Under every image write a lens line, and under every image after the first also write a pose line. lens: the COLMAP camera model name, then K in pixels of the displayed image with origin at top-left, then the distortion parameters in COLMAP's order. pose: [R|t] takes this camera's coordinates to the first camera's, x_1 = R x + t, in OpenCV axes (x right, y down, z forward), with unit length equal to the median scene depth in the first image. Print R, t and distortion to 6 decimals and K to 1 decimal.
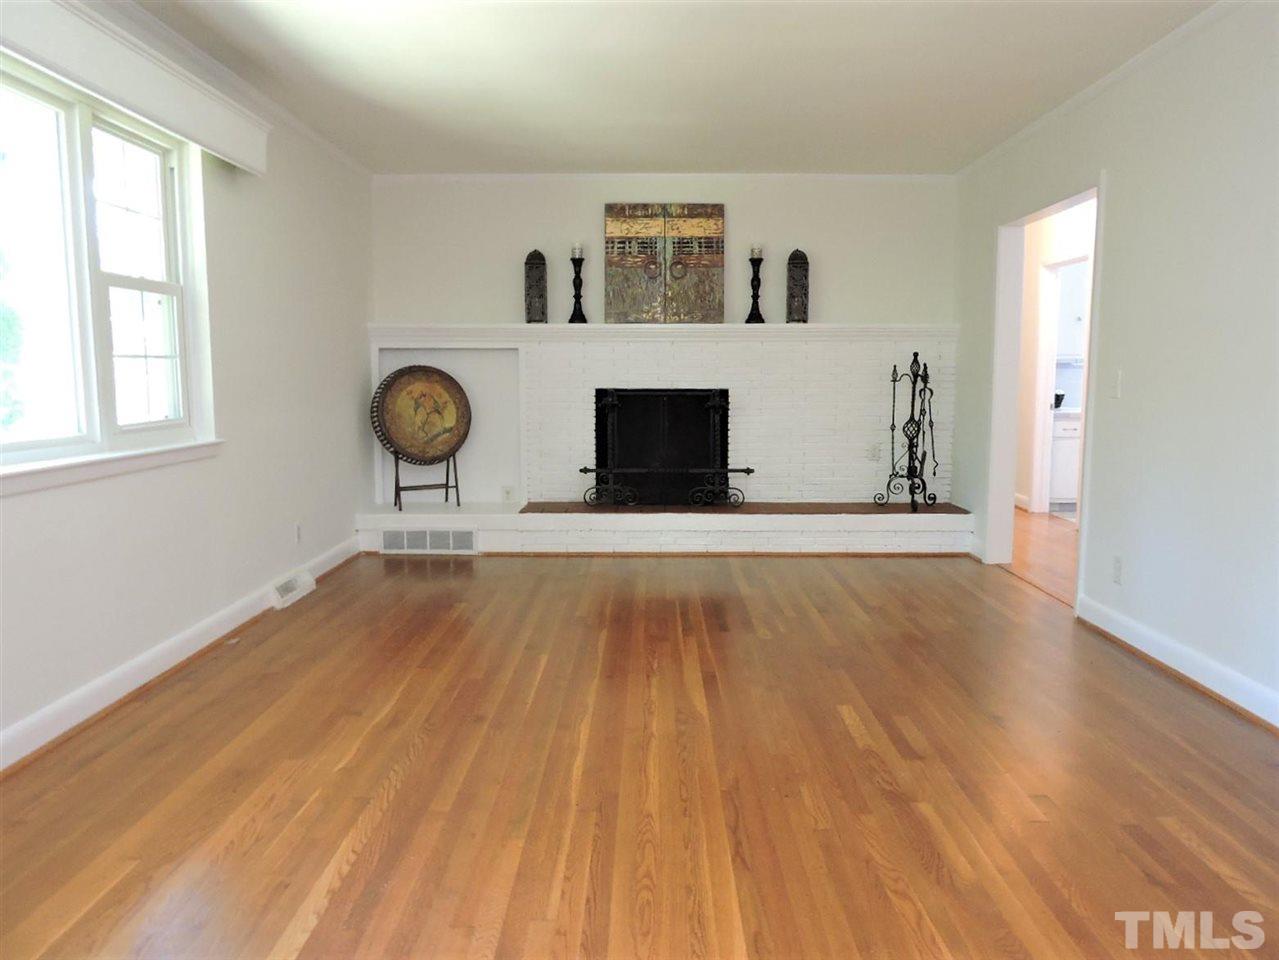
lens RADIAL K [[931.5, 0, 636.5], [0, 931.5, 475.7], [0, 0, 1]] dist [-0.013321, 0.007060]
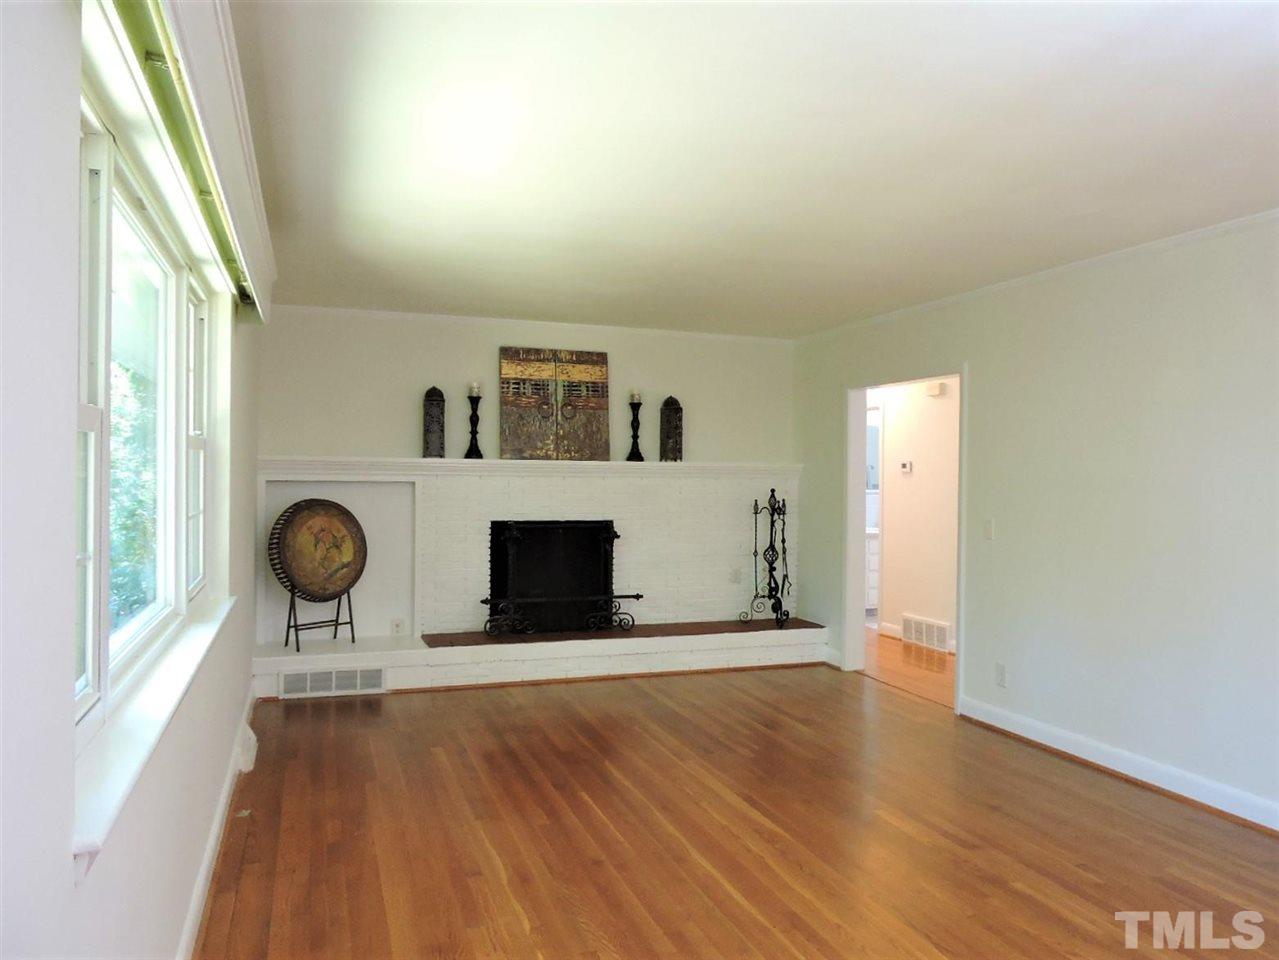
lens RADIAL K [[931.5, 0, 640.5], [0, 931.5, 478.6], [0, 0, 1]] dist [-0.013321, 0.007060]
pose [[0.938595, 0.008204, 0.344923, -0.258092], [0.026727, 0.994984, -0.096394, -0.038096], [-0.343984, 0.099694, 0.933668, -0.029745]]
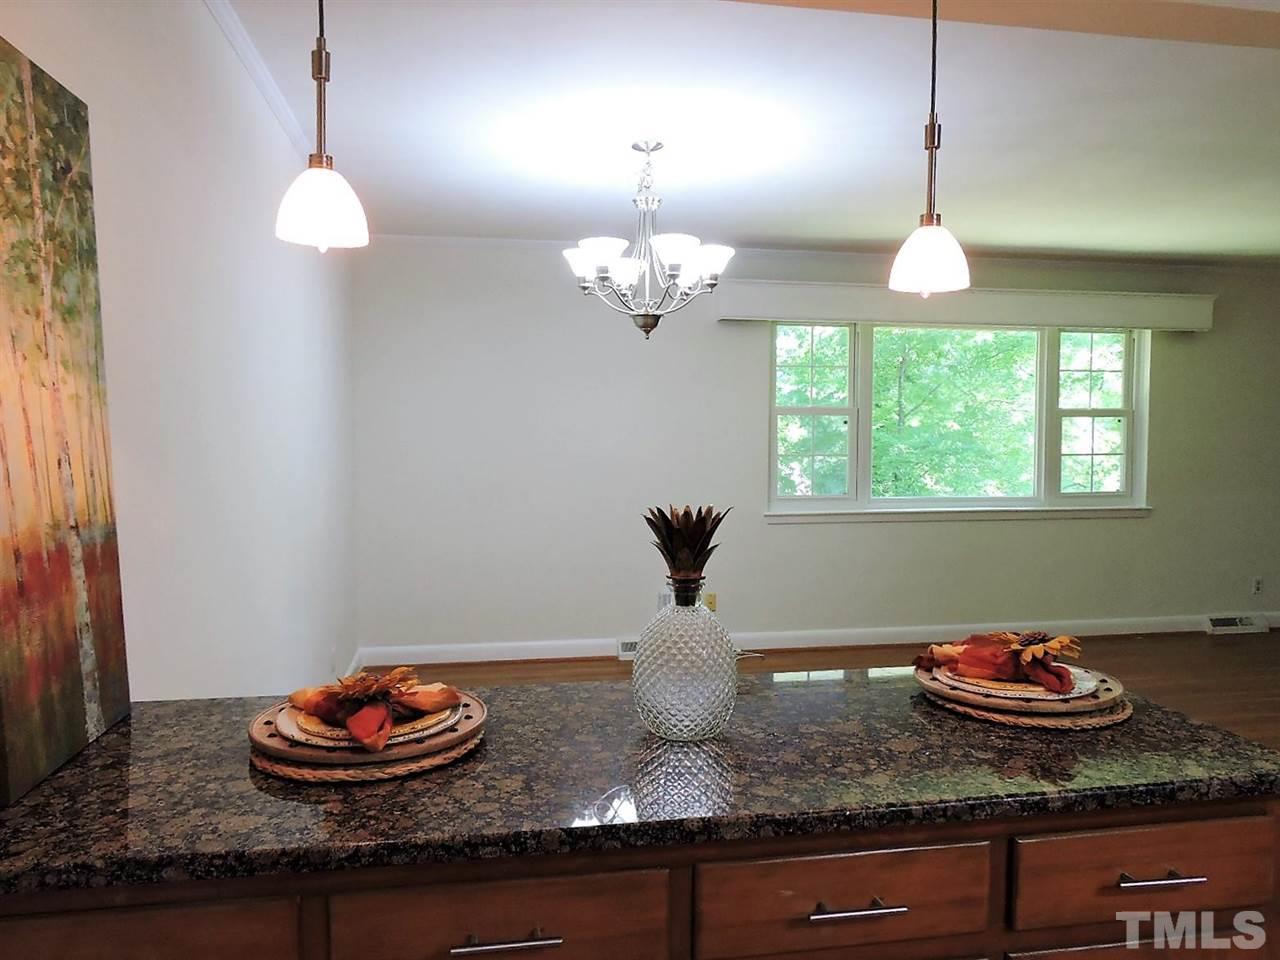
lens RADIAL K [[932.2, 0, 641.0], [0, 932.2, 487.9], [0, 0, 1]] dist [-0.013321, 0.007060]
pose [[0.182501, 0.045593, -0.982148, 0.619192], [-0.110067, 0.993593, 0.025672, -0.011431], [0.977025, 0.103417, 0.186350, -0.081512]]
